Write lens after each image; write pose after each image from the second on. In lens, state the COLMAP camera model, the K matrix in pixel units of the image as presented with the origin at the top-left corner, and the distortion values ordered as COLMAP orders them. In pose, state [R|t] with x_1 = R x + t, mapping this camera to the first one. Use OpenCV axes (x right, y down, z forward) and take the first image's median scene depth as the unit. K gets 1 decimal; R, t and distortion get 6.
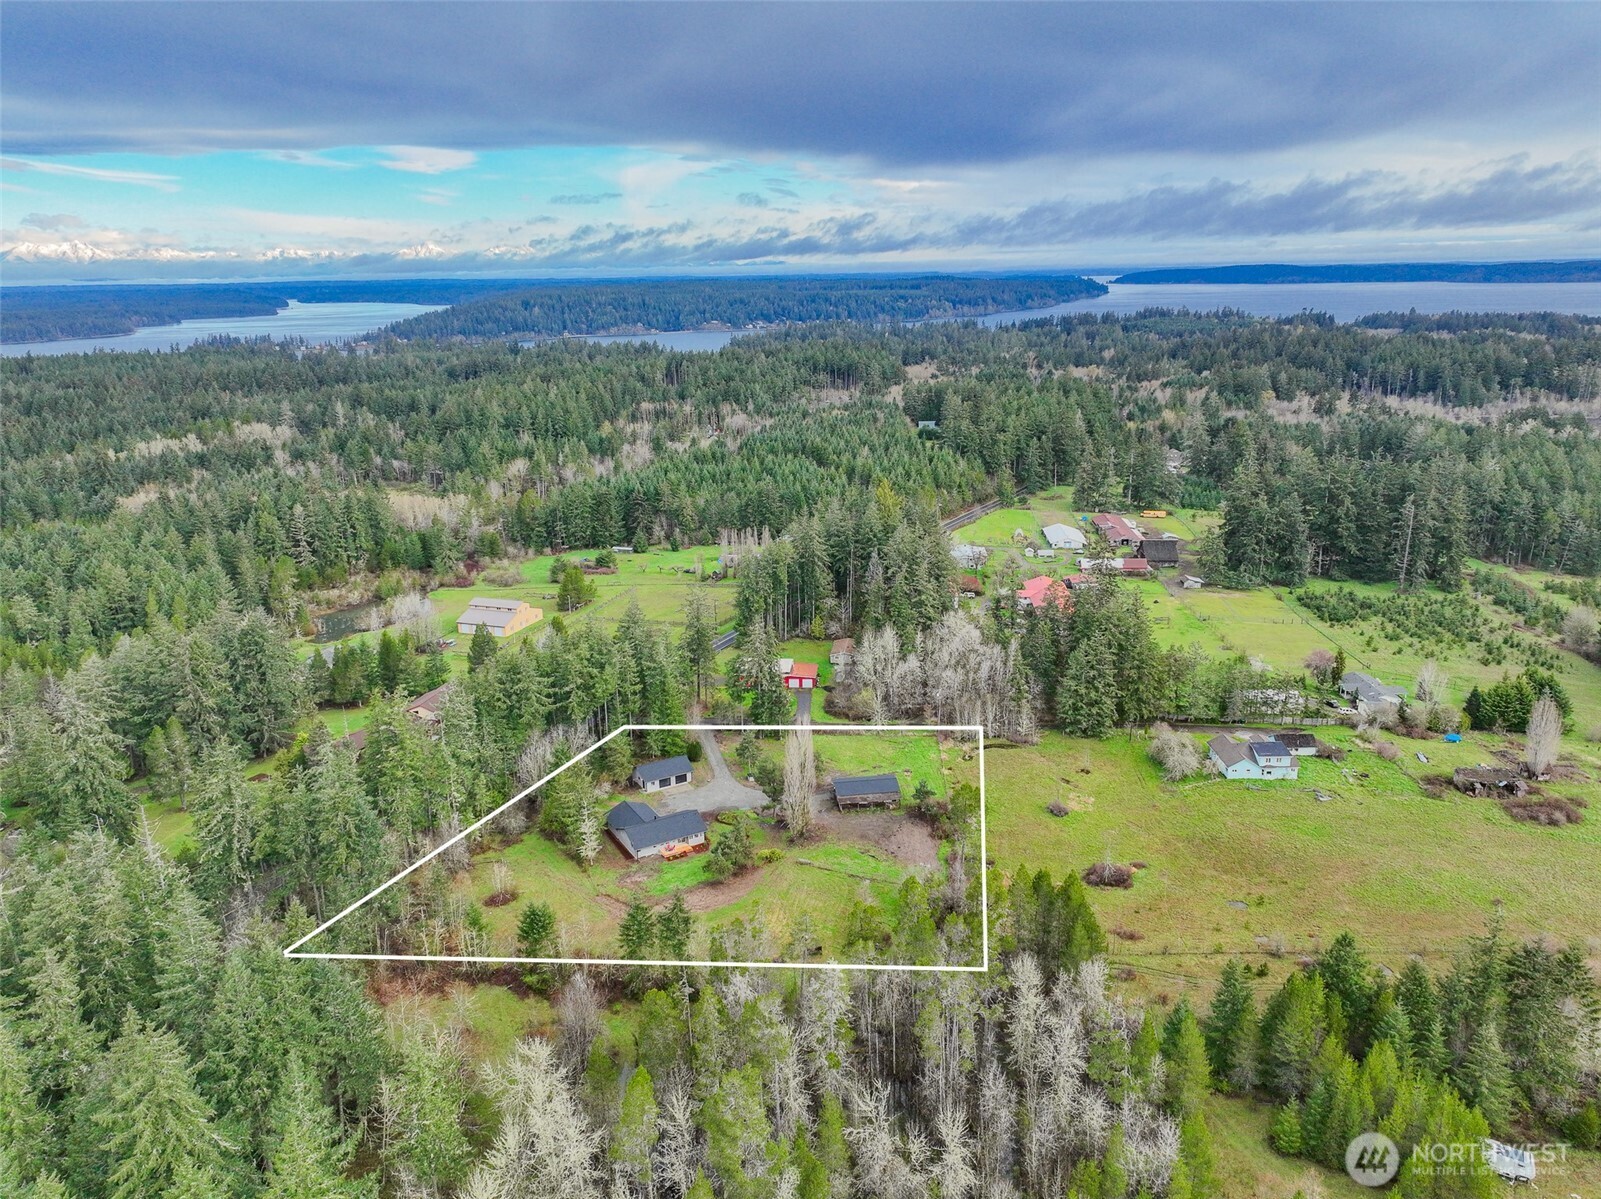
lens RADIAL K [[1169.3, 0, 821.2], [0, 1169.3, 599.6], [0, 0, 1]] dist [-0.000034, 0.011587]
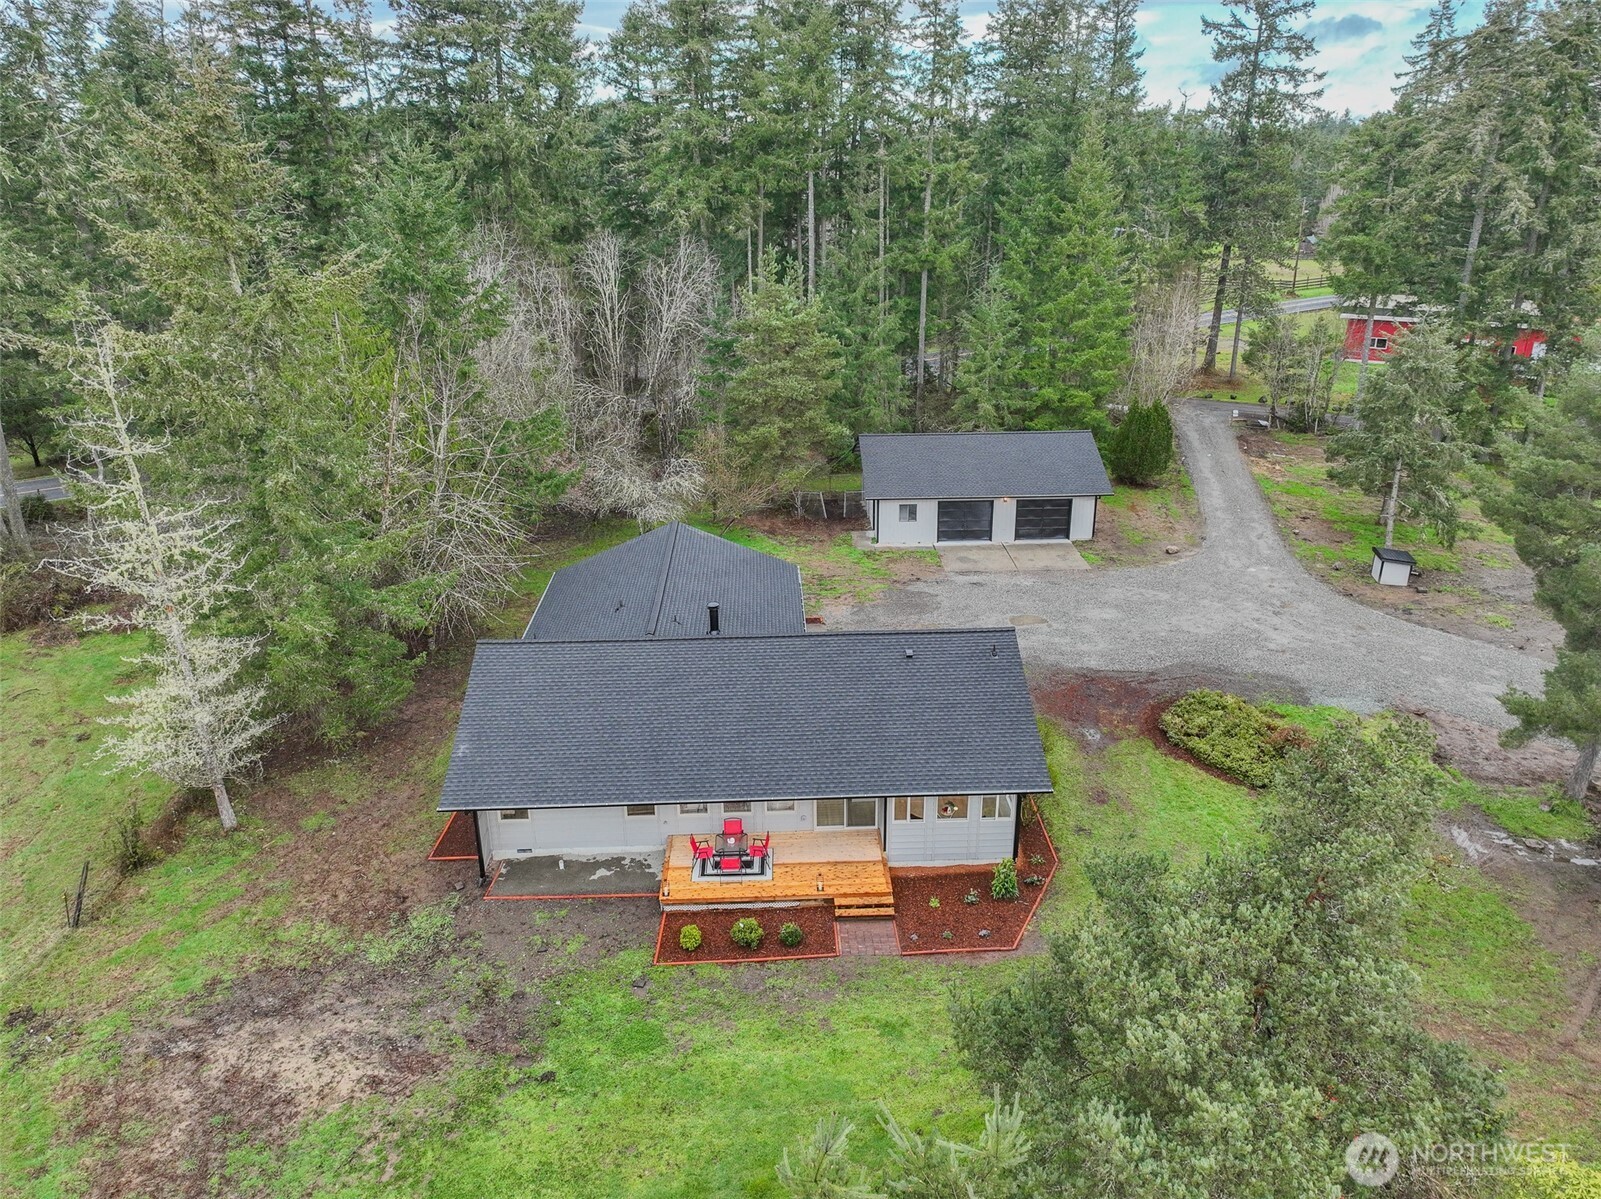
lens RADIAL K [[1169.3, 0, 821.2], [0, 1169.3, 599.6], [0, 0, 1]] dist [-0.000034, 0.011587]
pose [[0.886912, 0.172009, -0.428719, -0.022616], [-0.134120, 0.983994, 0.117332, 0.056064], [0.442039, -0.046564, 0.895786, 0.296879]]
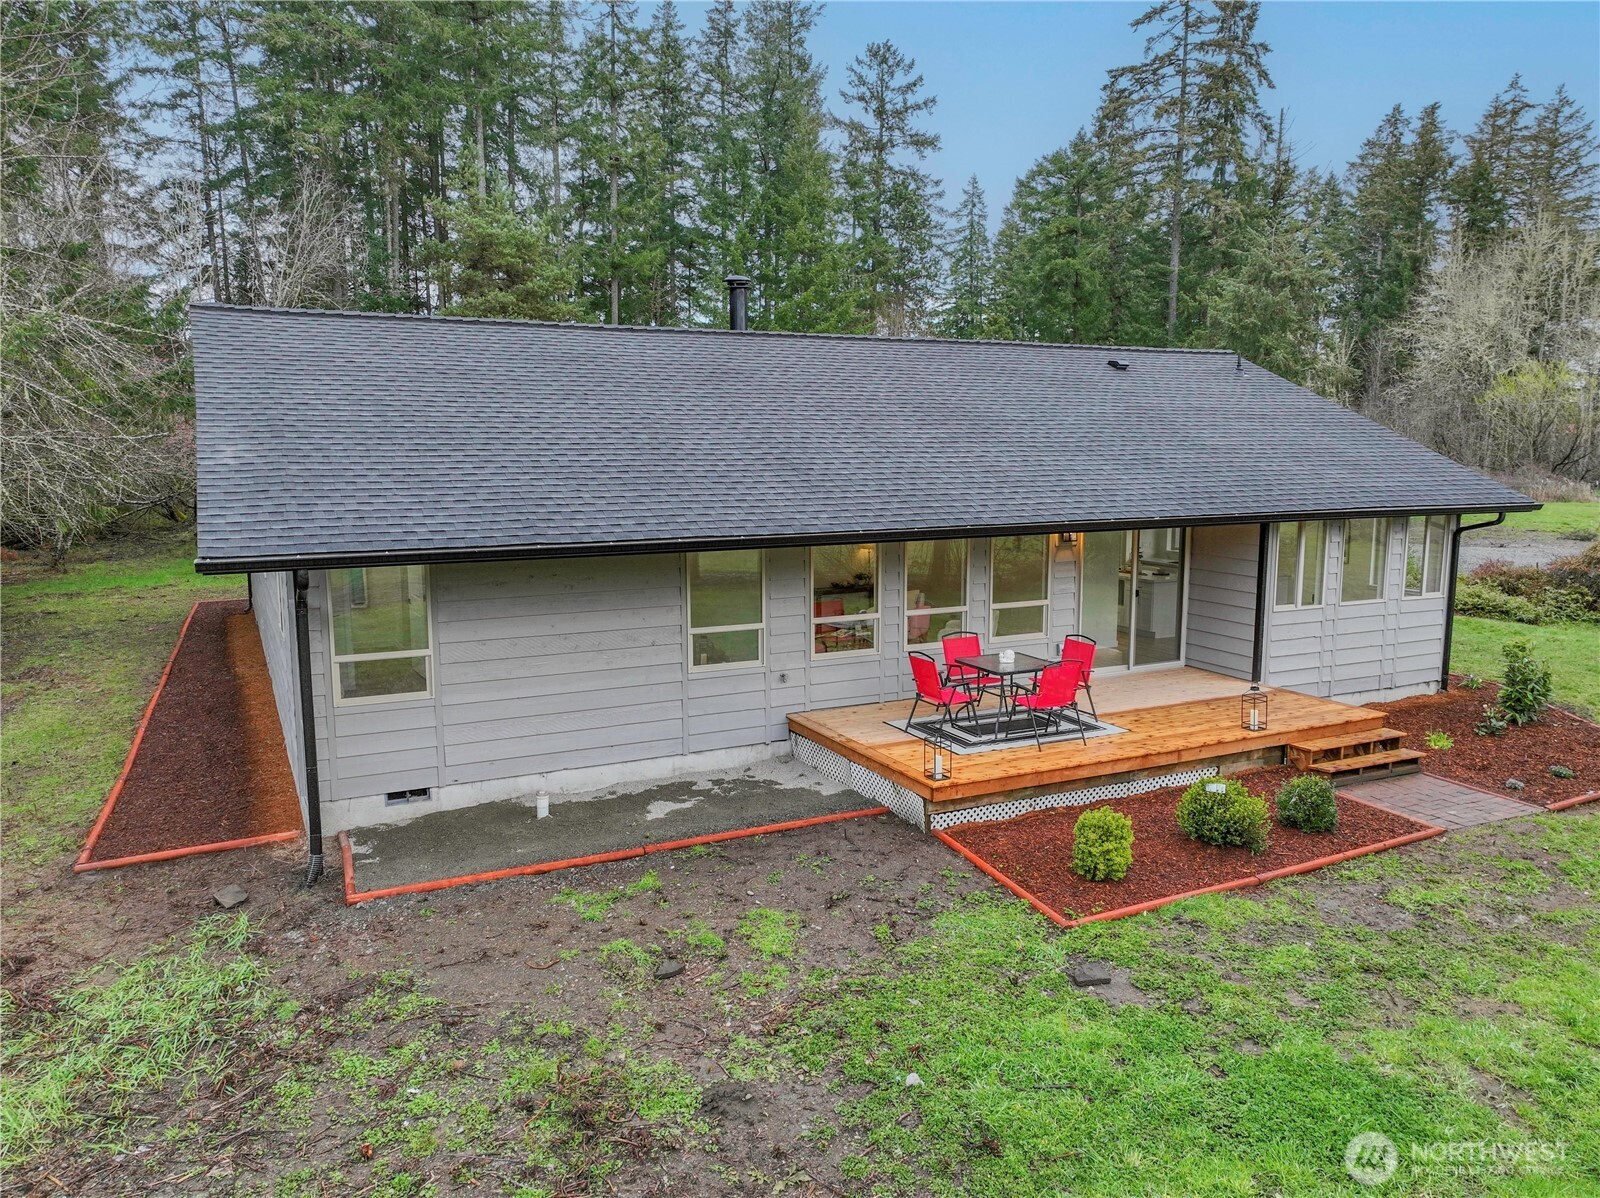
lens RADIAL K [[1168.5, 0, 820.6], [0, 1168.5, 599.1], [0, 0, 1]] dist [-0.000034, 0.011587]
pose [[0.998246, 0.020425, -0.055563, -0.045743], [-0.027881, 0.990190, -0.136918, 0.072944], [0.052221, 0.138227, 0.989023, 0.317787]]
